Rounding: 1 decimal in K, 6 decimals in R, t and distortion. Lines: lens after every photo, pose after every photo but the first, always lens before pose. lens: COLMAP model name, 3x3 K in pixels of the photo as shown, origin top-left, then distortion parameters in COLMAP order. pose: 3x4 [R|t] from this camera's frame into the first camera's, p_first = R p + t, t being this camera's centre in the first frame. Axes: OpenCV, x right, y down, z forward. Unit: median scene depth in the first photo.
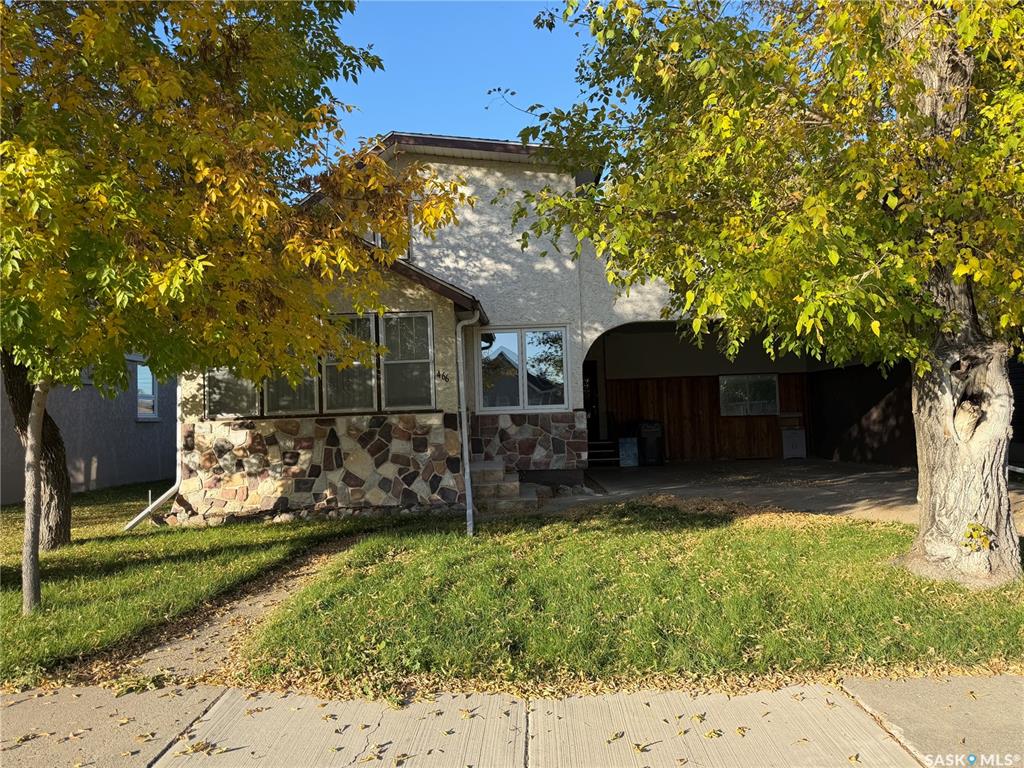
lens RADIAL K [[718.4, 0, 512.7], [0, 718.4, 381.4], [0, 0, 1]] dist [0.027310, -0.021240]
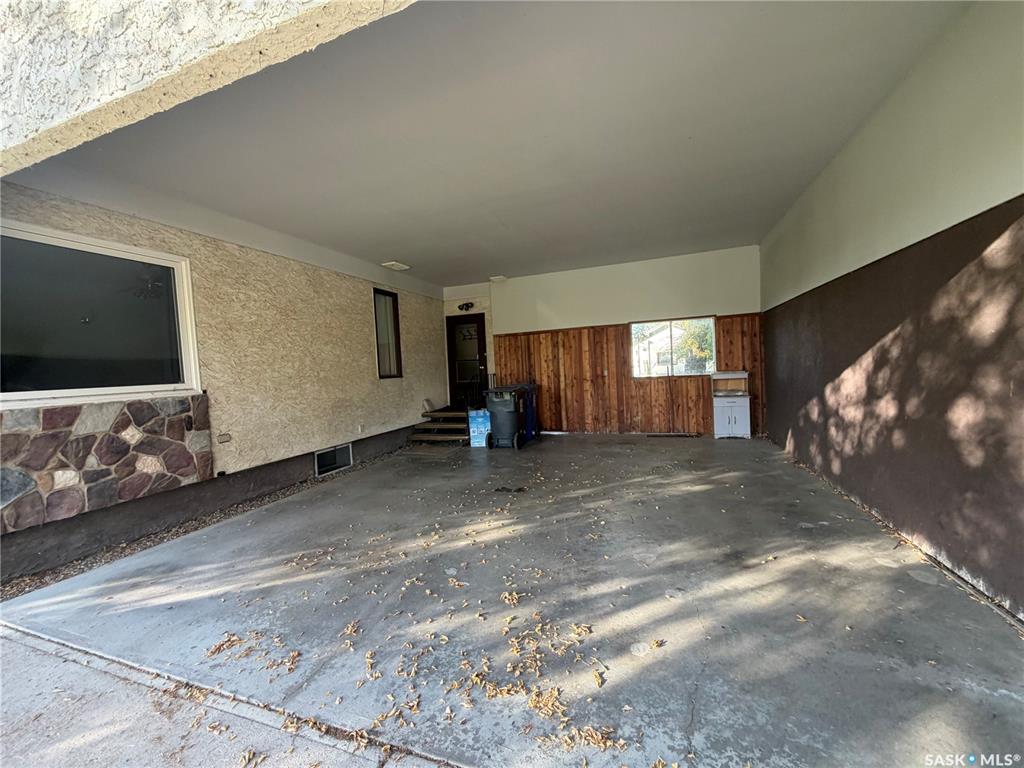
lens RADIAL K [[409.7, 0, 513.2], [0, 409.7, 384.8], [0, 0, 1]] dist [-0.004437, 0.000206]
pose [[0.948705, -0.004492, -0.316131, 0.486677], [0.037505, 0.994438, 0.098424, 0.013997], [0.313930, -0.105232, 0.943596, 0.876018]]
